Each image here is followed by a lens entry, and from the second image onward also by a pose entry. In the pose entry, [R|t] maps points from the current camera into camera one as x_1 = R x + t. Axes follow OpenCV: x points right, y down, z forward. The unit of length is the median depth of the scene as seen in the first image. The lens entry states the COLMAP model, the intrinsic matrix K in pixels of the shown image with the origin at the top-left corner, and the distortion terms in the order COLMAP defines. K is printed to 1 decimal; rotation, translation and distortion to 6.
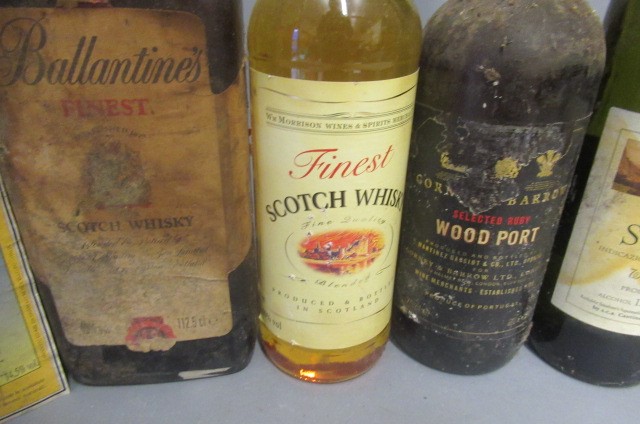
lens RADIAL K [[478.4, 0, 310.0], [0, 478.4, 210.3], [0, 0, 1]] dist [-0.008656, -0.002941]
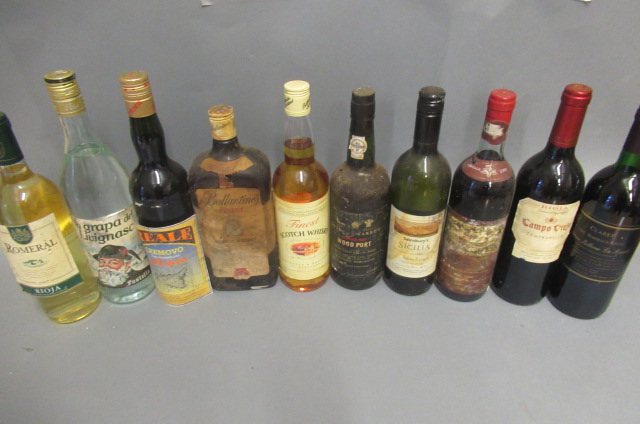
lens RADIAL K [[478.4, 0, 310.0], [0, 478.4, 210.3], [0, 0, 1]] dist [-0.008656, -0.002941]
pose [[0.996856, 0.006111, -0.079005, 0.337045], [0.005343, 0.989570, 0.143953, -0.589781], [0.079060, -0.143923, 0.986426, -1.948228]]
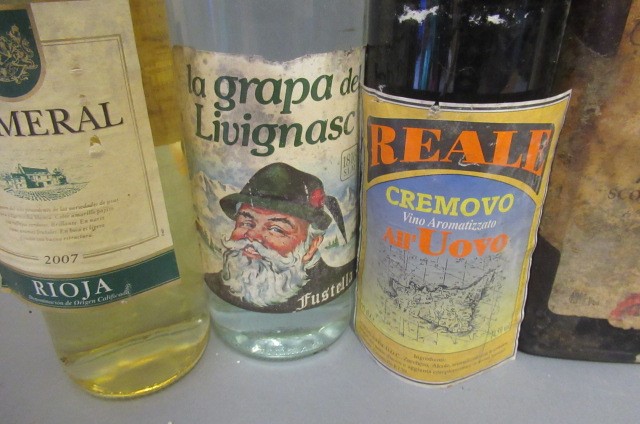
lens RADIAL K [[478.4, 0, 310.0], [0, 478.4, 210.3], [0, 0, 1]] dist [-0.008656, -0.002941]
pose [[0.977001, 0.084659, -0.195709, -0.871951], [-0.080170, 0.996306, 0.030759, 0.083819], [0.197590, -0.014362, 0.980180, -0.081795]]
